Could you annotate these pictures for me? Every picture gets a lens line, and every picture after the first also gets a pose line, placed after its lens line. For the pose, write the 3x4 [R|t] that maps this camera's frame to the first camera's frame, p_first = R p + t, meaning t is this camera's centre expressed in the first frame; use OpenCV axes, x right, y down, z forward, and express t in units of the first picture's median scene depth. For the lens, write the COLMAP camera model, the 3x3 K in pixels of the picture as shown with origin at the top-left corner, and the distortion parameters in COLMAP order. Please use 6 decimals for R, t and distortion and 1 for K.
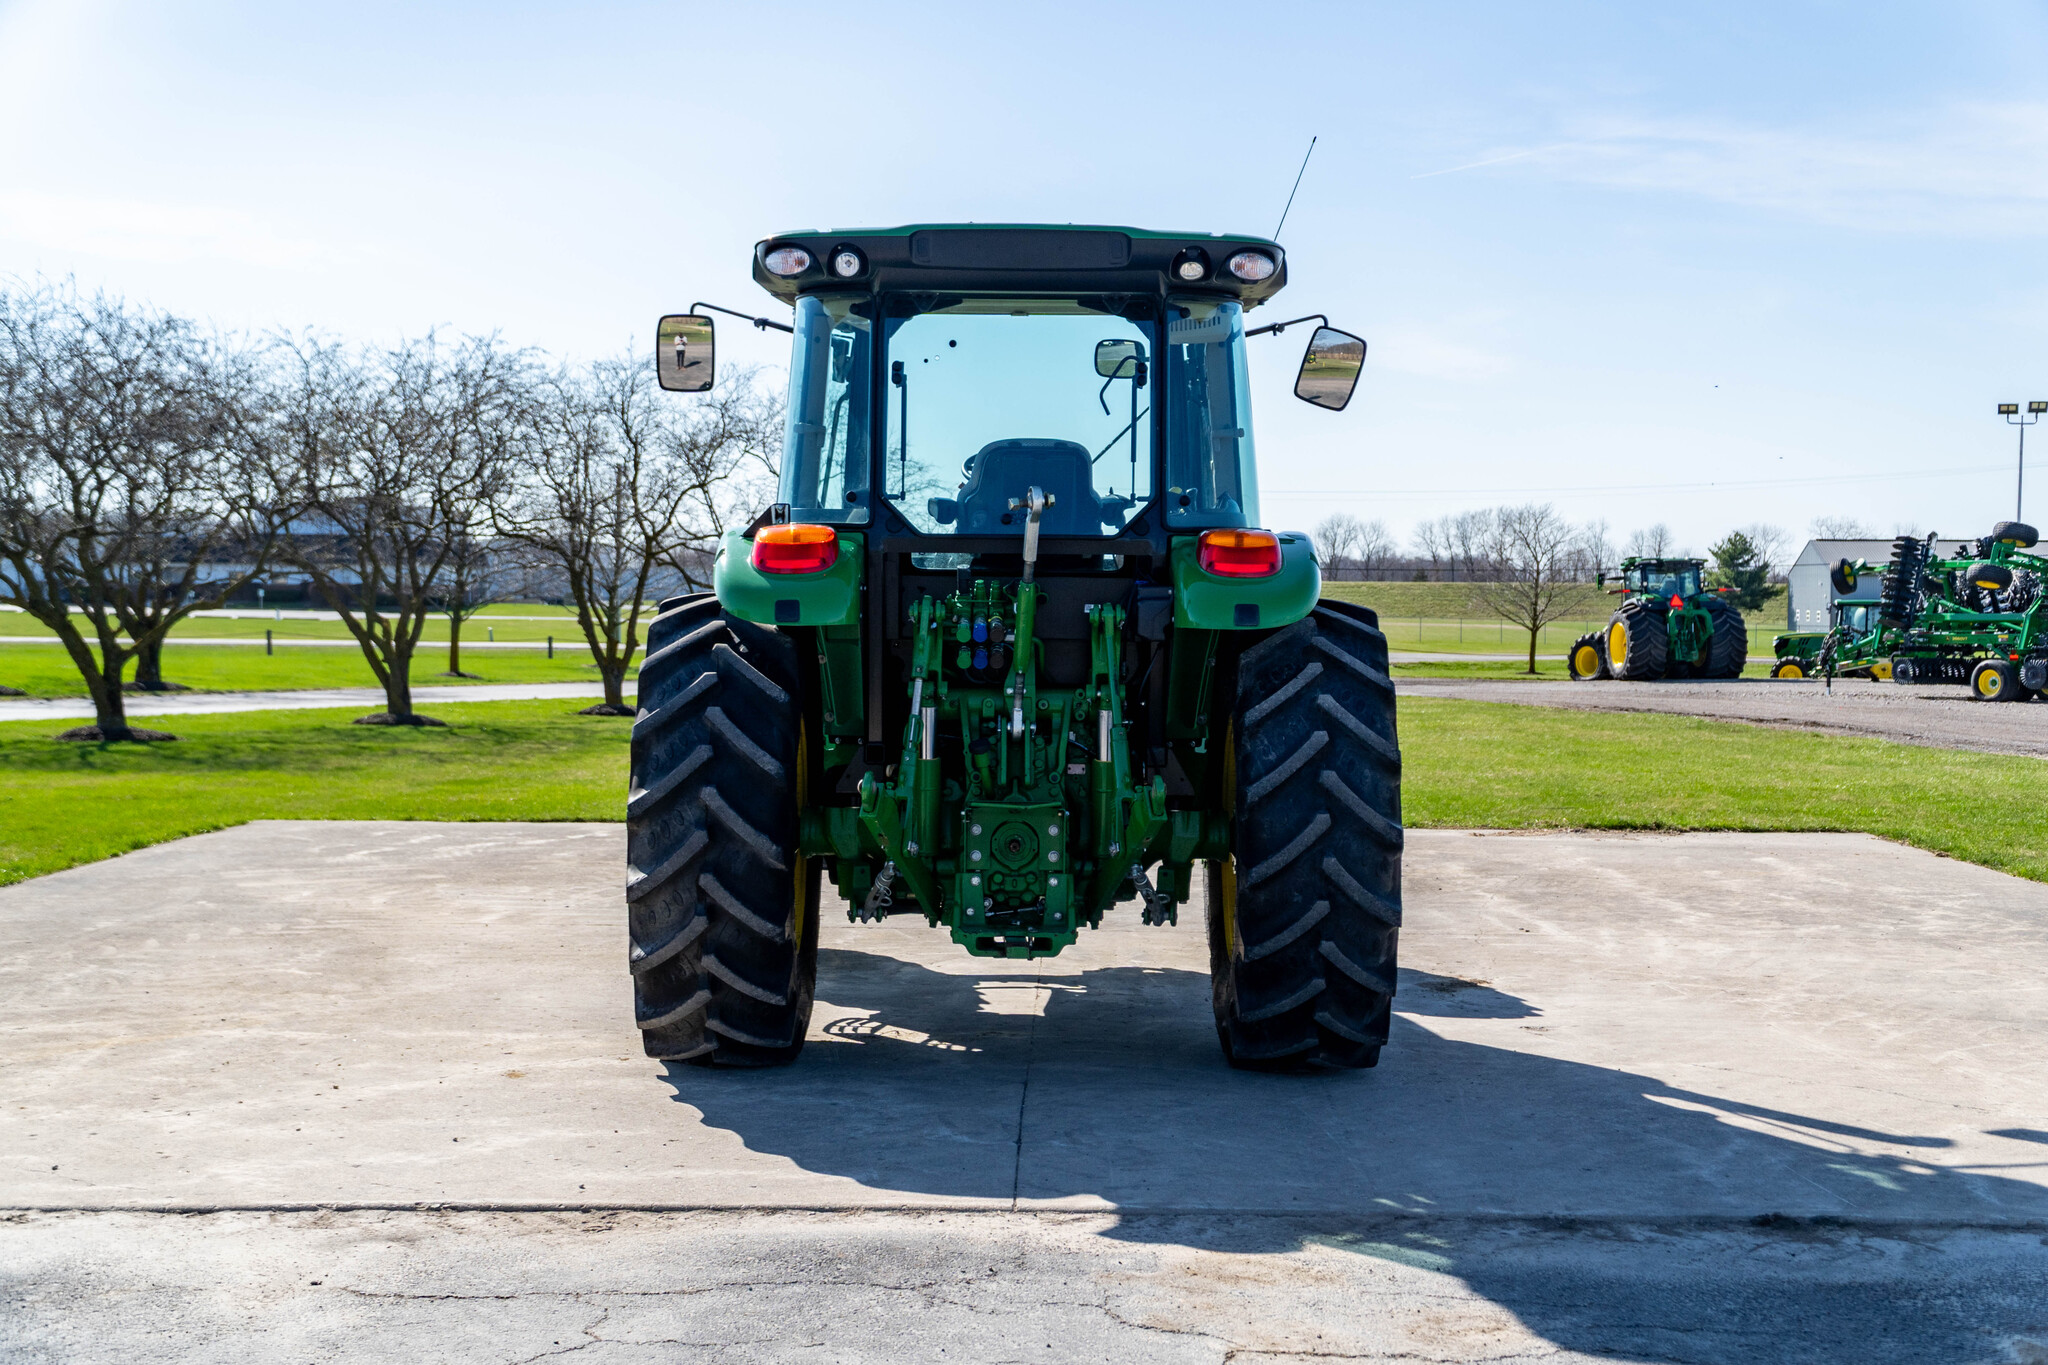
lens RADIAL K [[2520.4, 0, 1024.4], [0, 2520.4, 682.7], [0, 0, 1]] dist [0.065670, 0.000000]
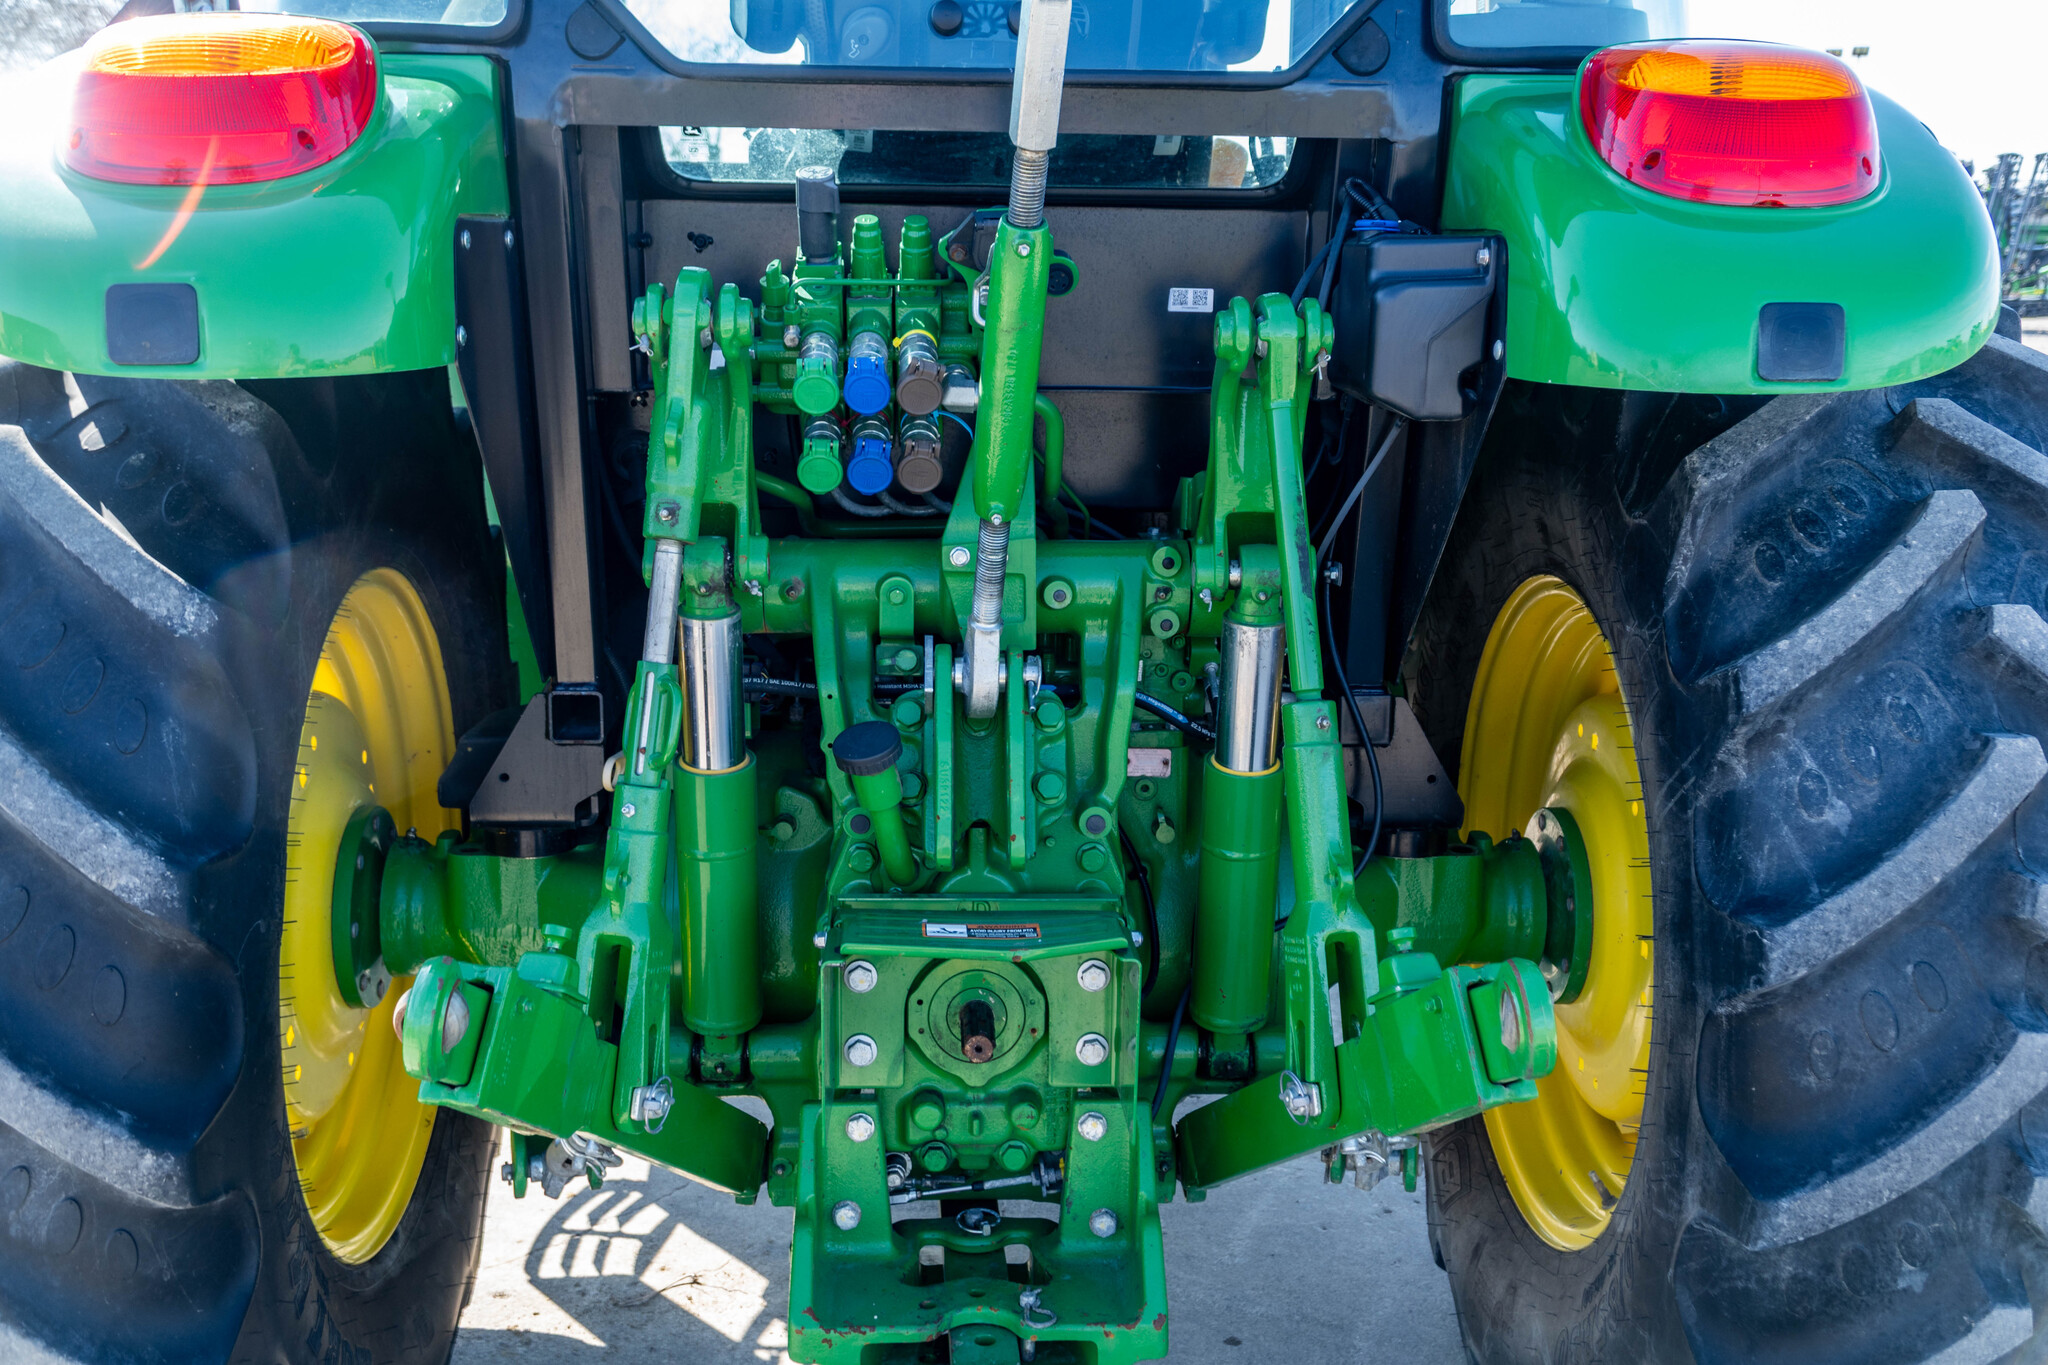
lens RADIAL K [[2145.9, 0, 1021.6], [0, 2145.9, 683.8], [0, 0, 1]] dist [0.048489, 0.000000]
pose [[0.999270, -0.003765, 0.038021, -0.008556], [-0.002909, 0.984747, 0.173969, -0.029723], [-0.038096, -0.173953, 0.984017, 0.723848]]
